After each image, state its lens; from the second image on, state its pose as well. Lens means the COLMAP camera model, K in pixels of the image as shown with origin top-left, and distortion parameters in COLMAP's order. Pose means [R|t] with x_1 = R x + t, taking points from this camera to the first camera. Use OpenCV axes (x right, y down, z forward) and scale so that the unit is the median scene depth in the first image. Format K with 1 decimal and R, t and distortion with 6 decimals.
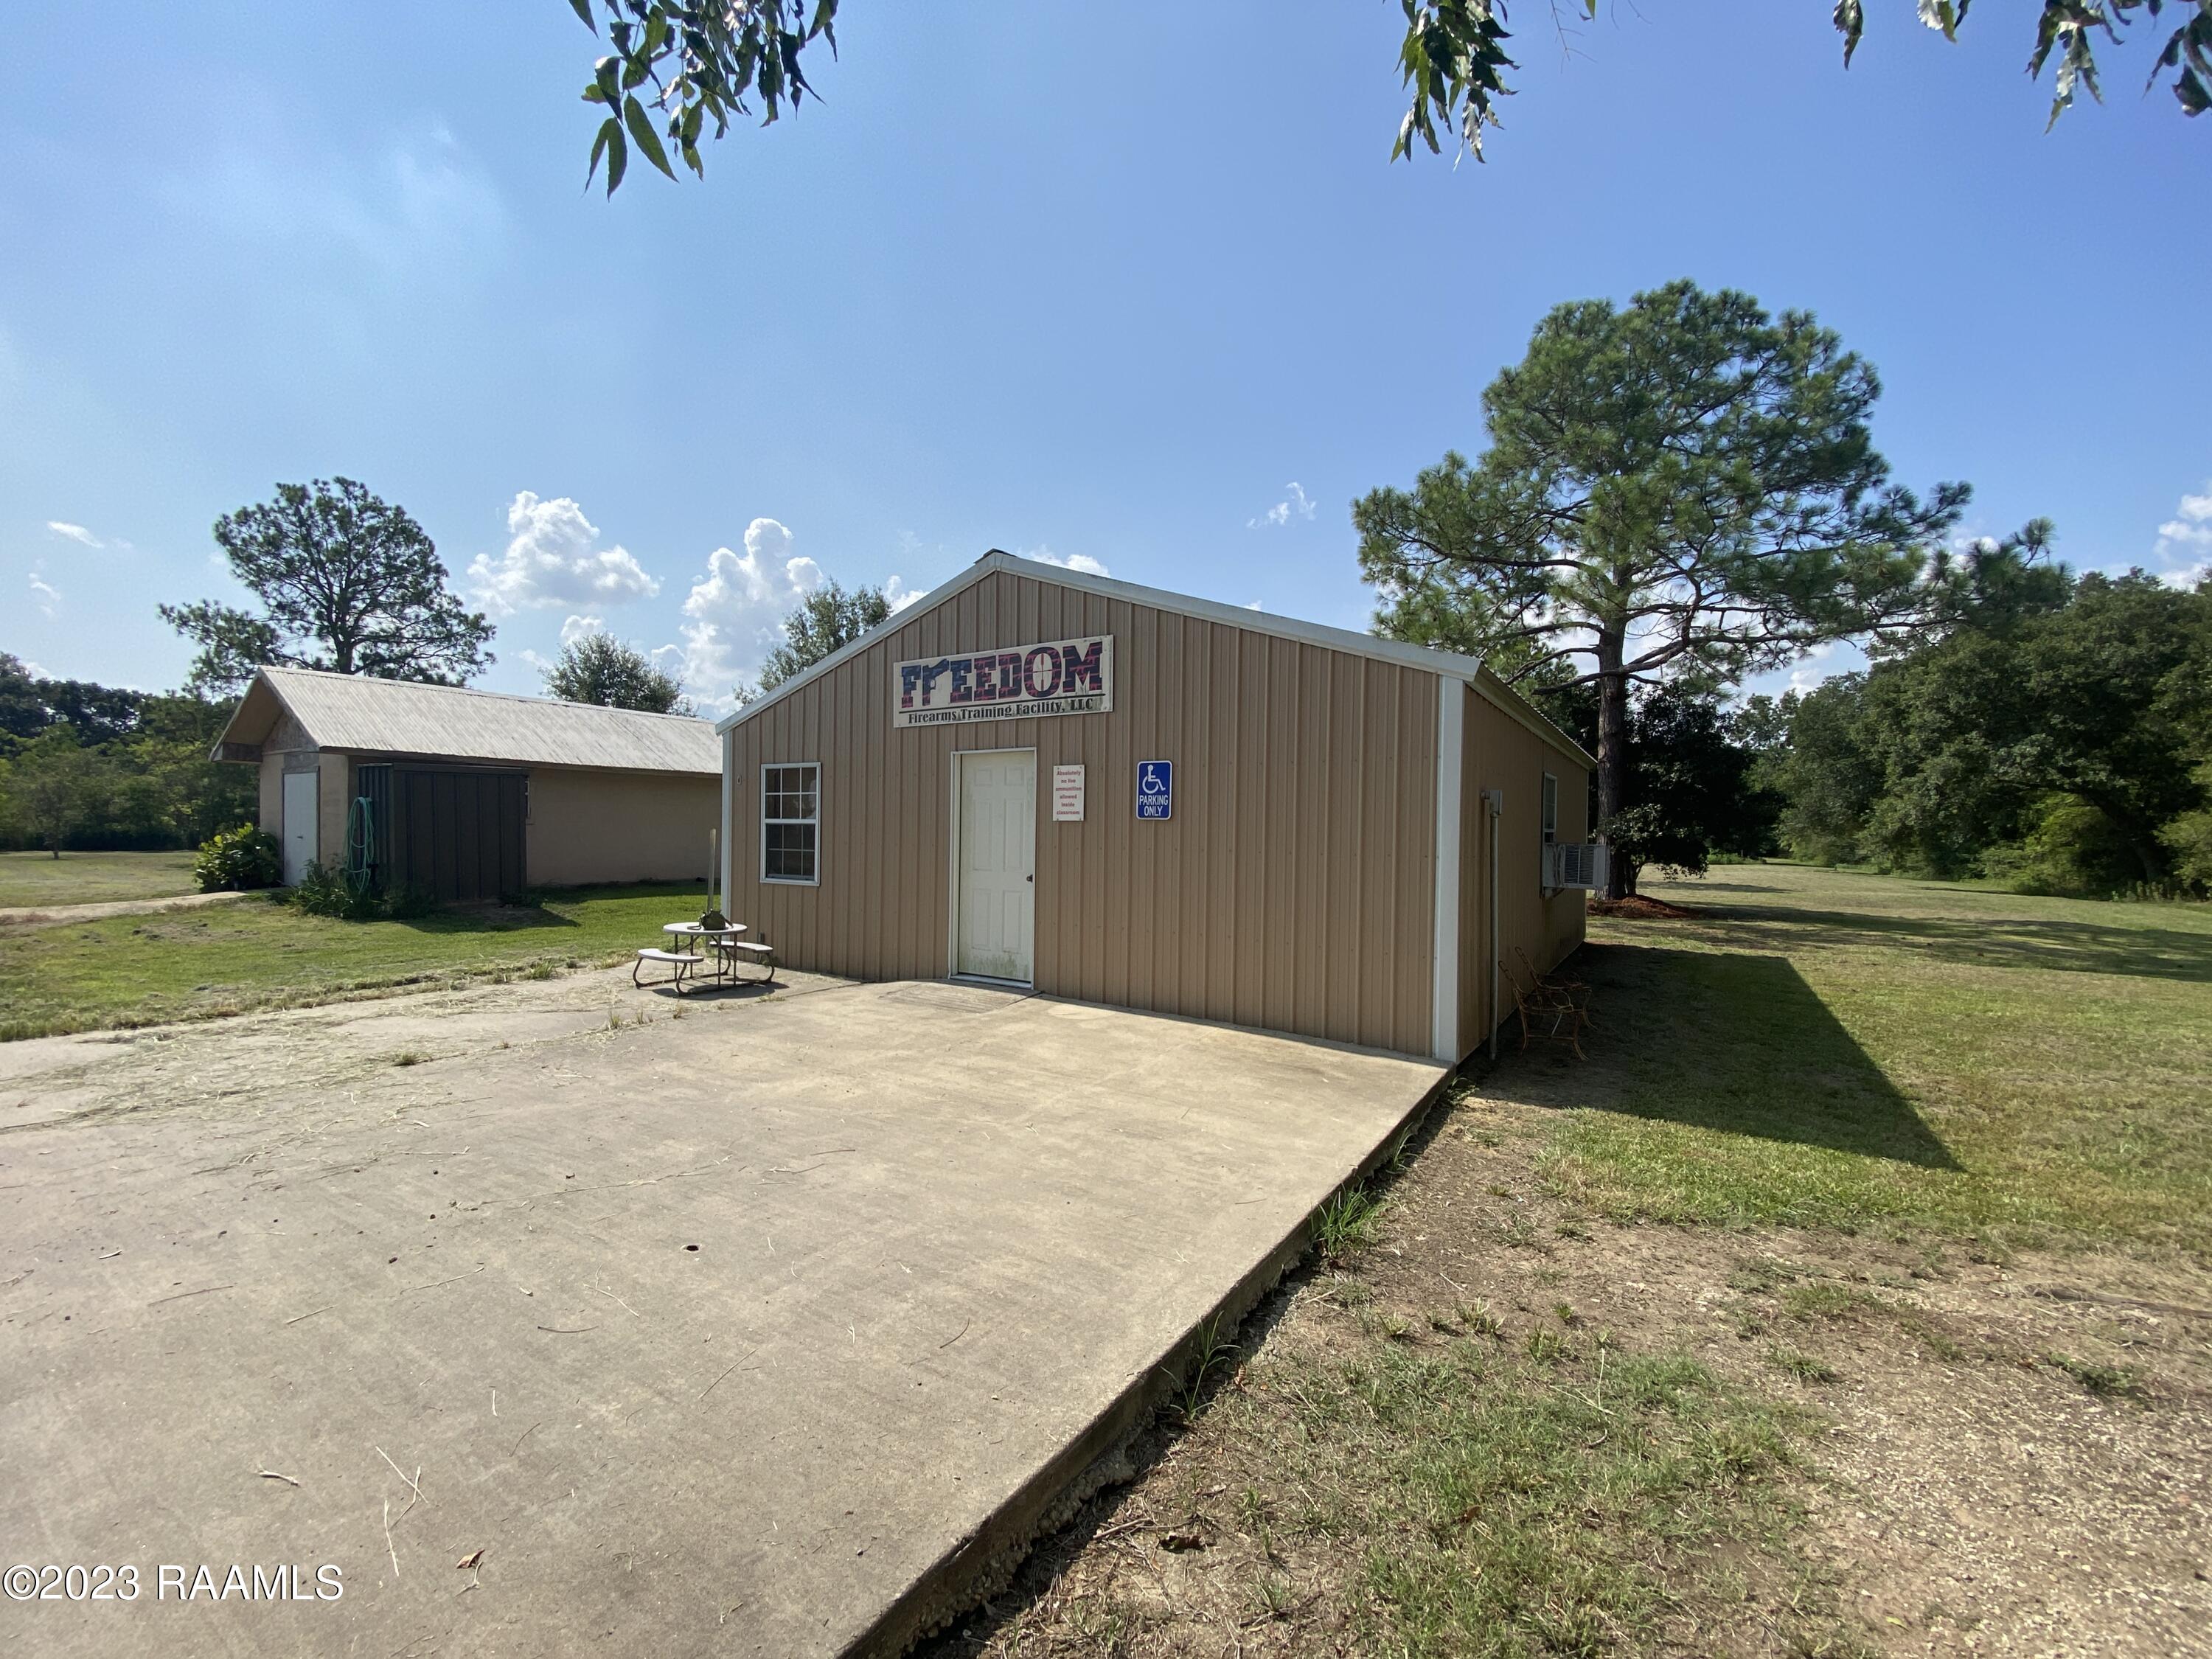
lens RADIAL K [[899.7, 0, 1096.1], [0, 899.7, 833.2], [0, 0, 1]] dist [0.014132, -0.015928]
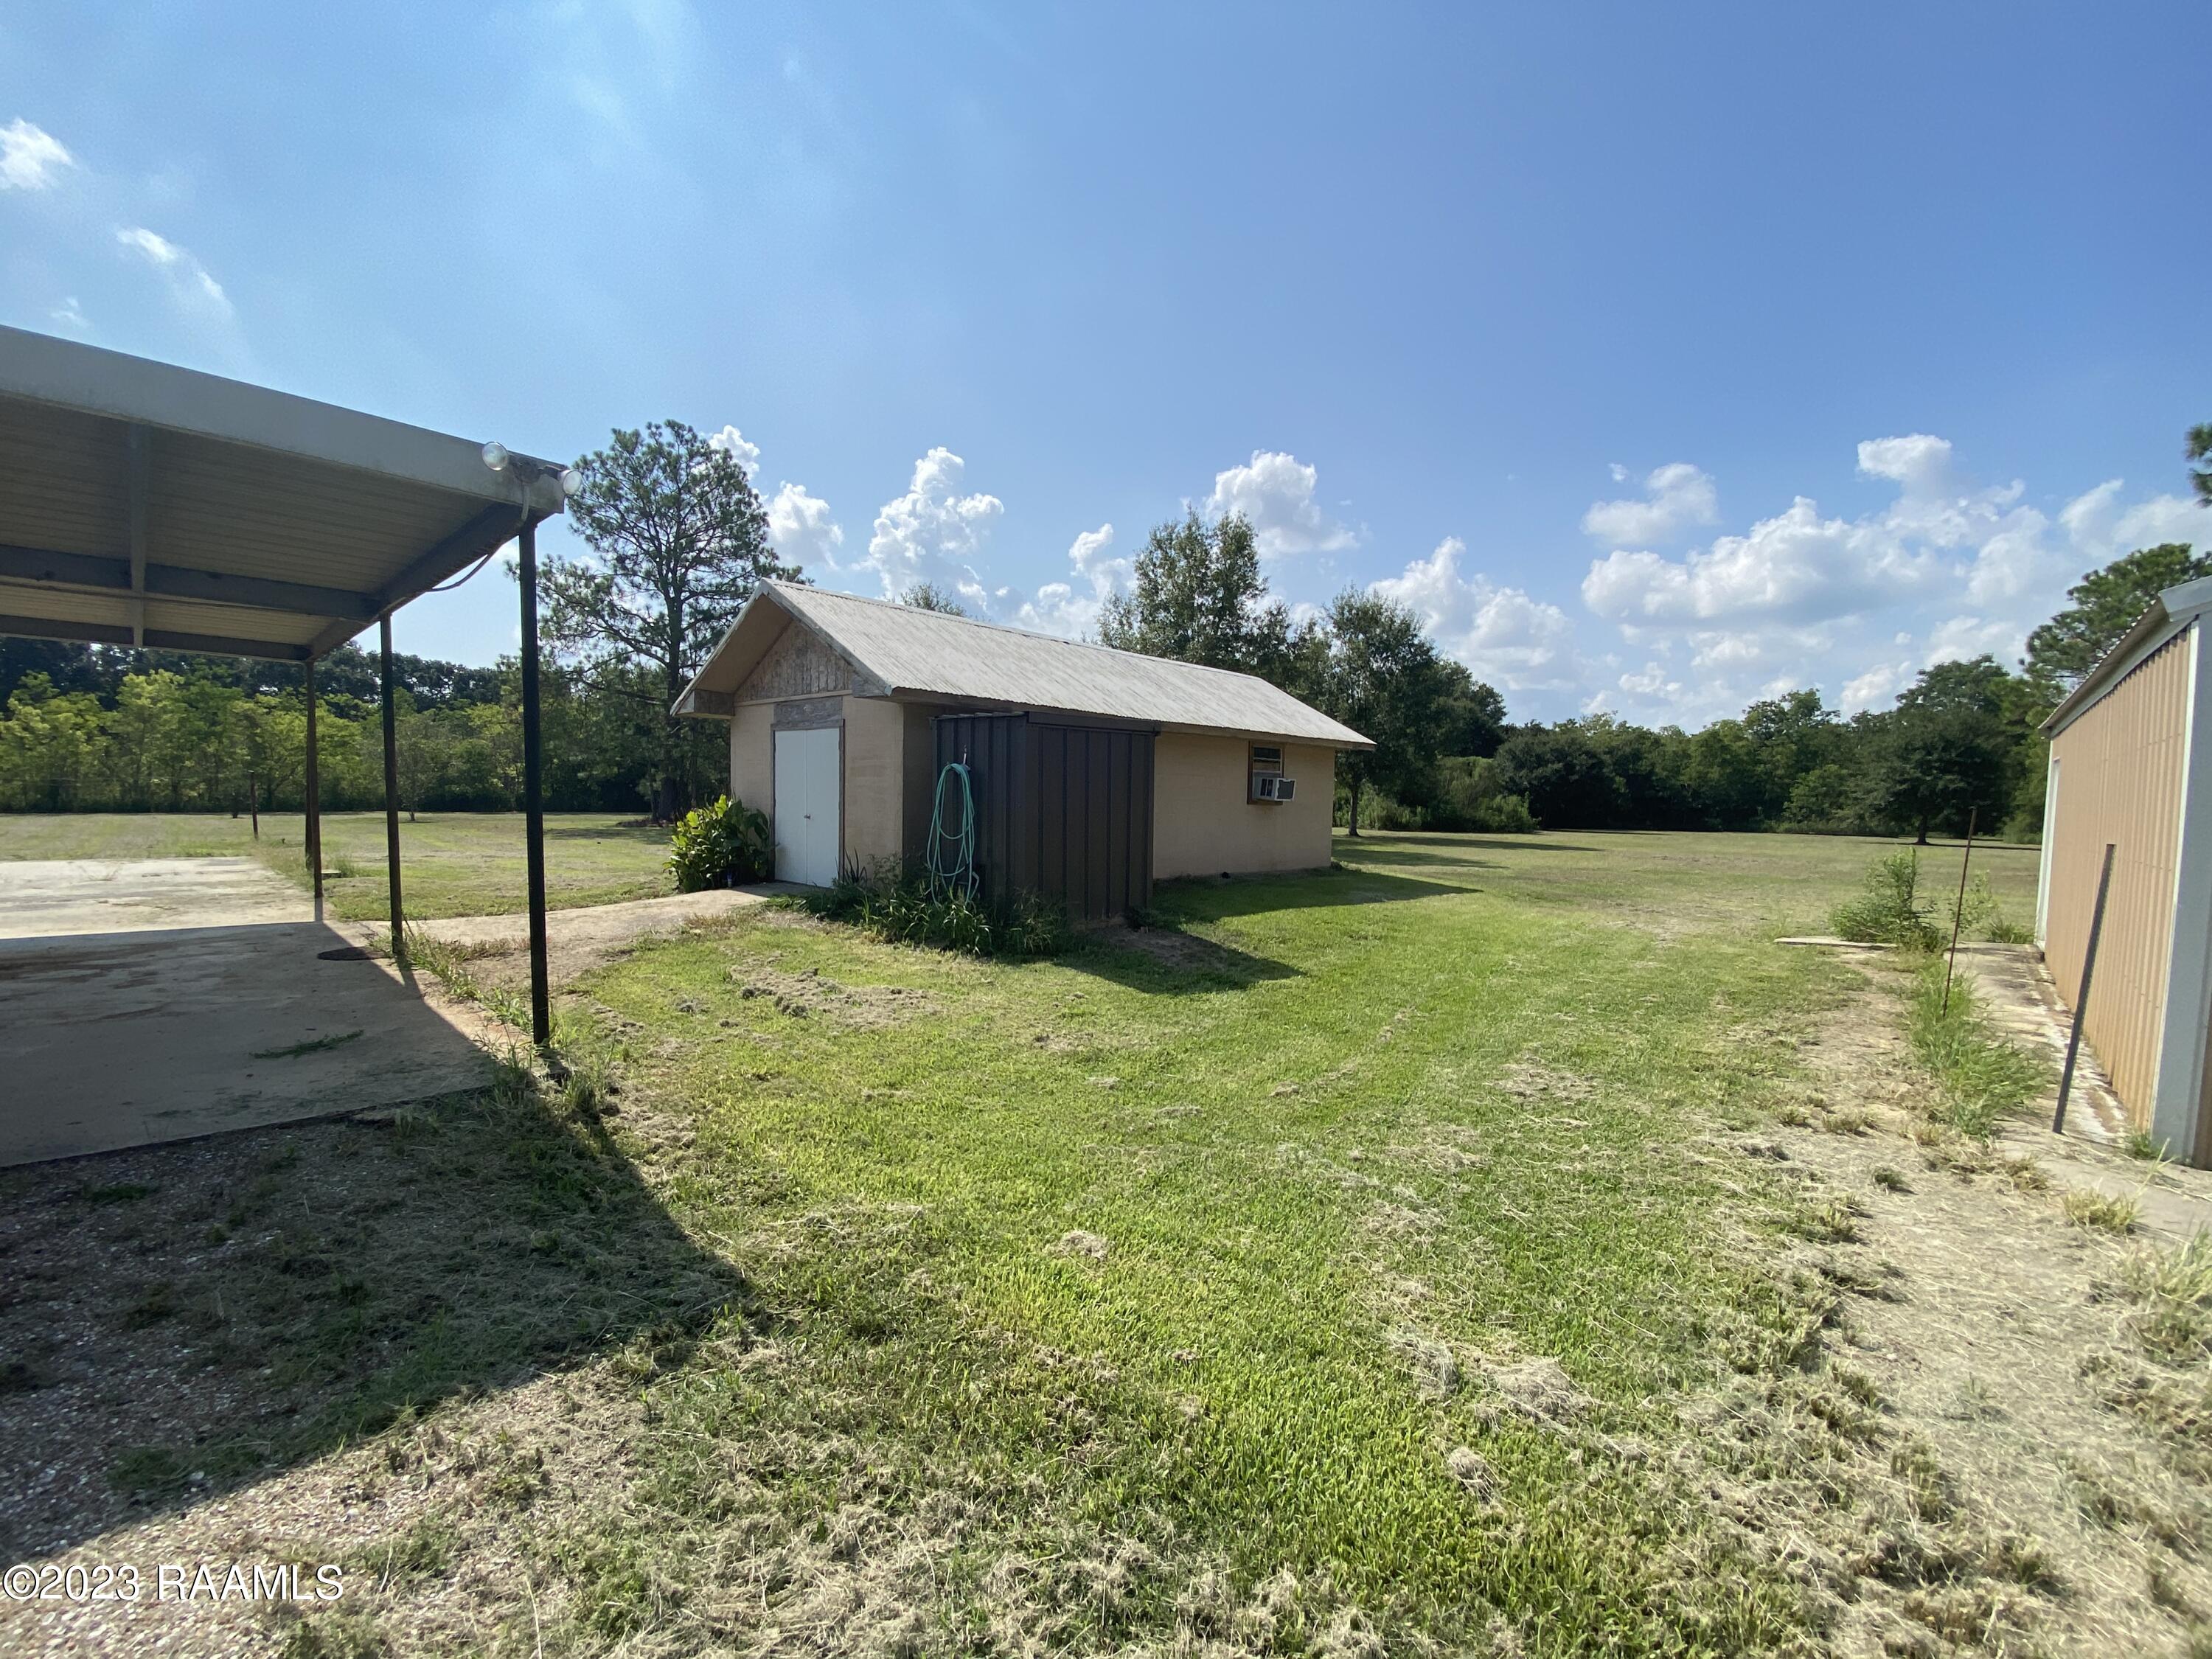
lens RADIAL K [[899.7, 0, 1111.6], [0, 899.7, 834.8], [0, 0, 1]] dist [0.014132, -0.015928]
pose [[0.984259, 0.017757, -0.175838, -0.490838], [-0.010565, 0.999072, 0.041754, -0.013569], [0.176416, -0.039239, 0.983533, 0.309932]]
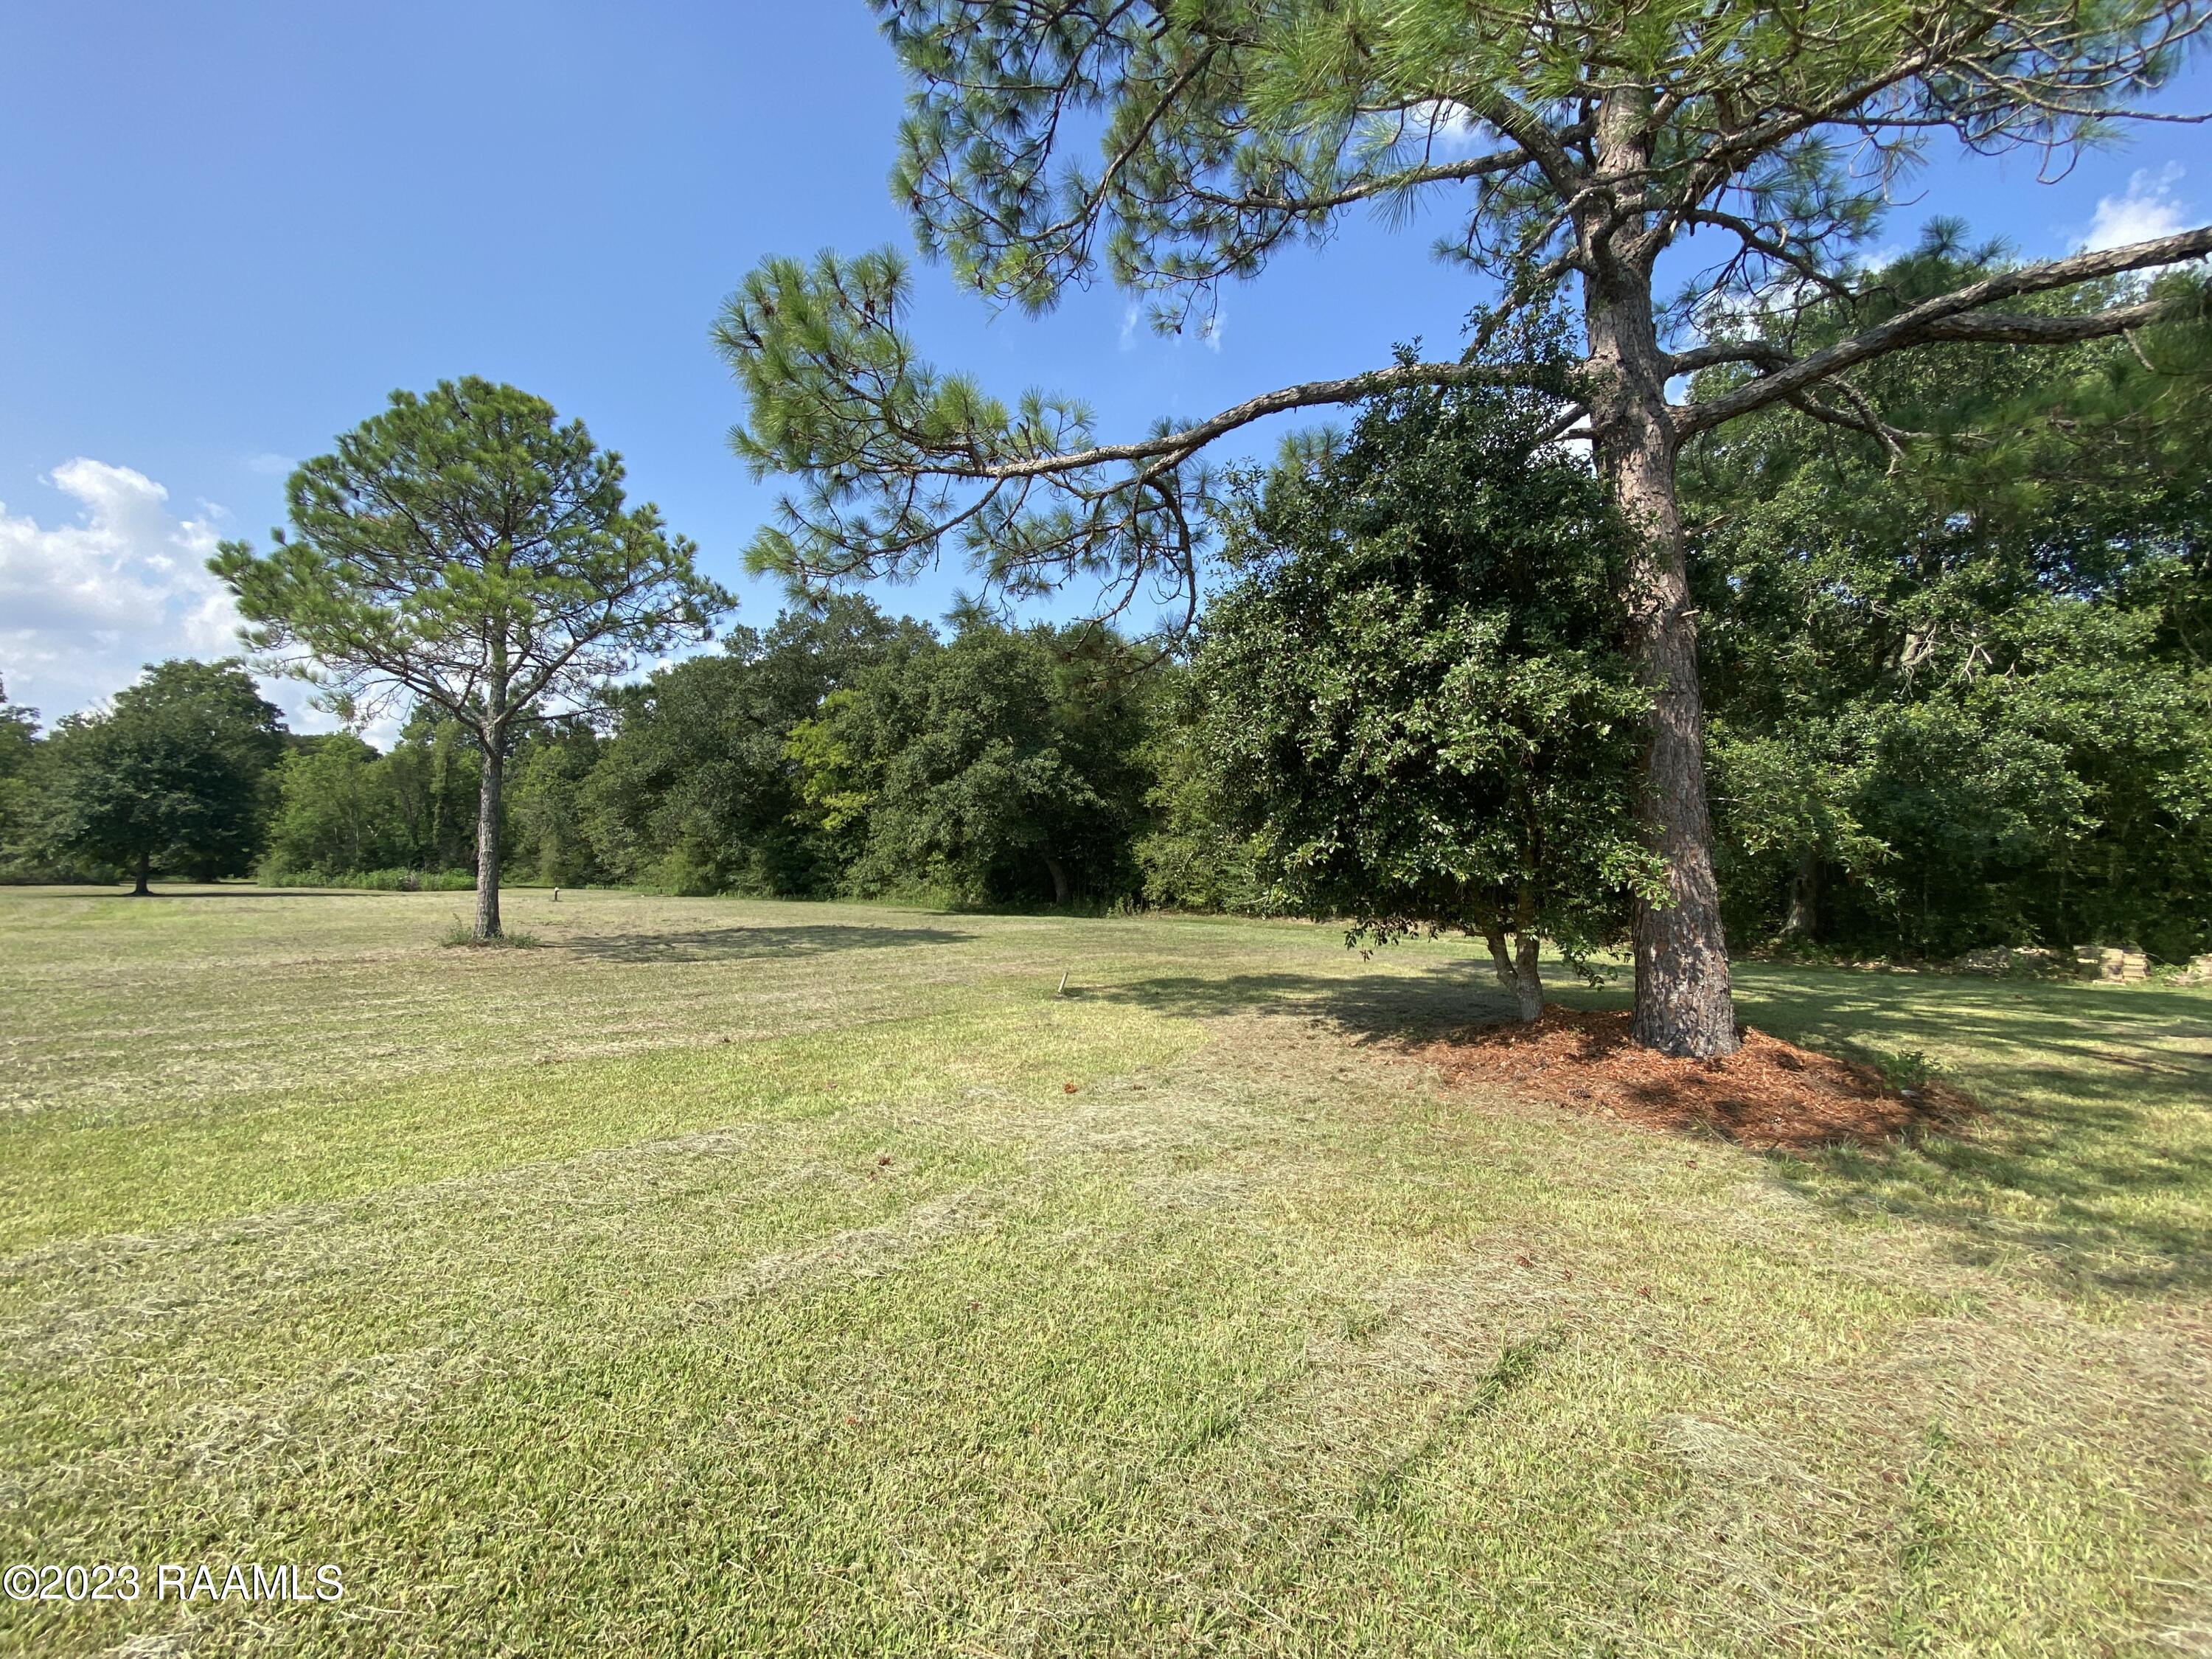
lens RADIAL K [[899.7, 0, 1109.3], [0, 899.7, 837.2], [0, 0, 1]] dist [0.014132, -0.015928]
pose [[0.206808, 0.022481, 0.978123, 0.032069], [-0.007604, 0.999743, -0.021370, 0.009687], [-0.978352, -0.003018, 0.206926, 1.057613]]
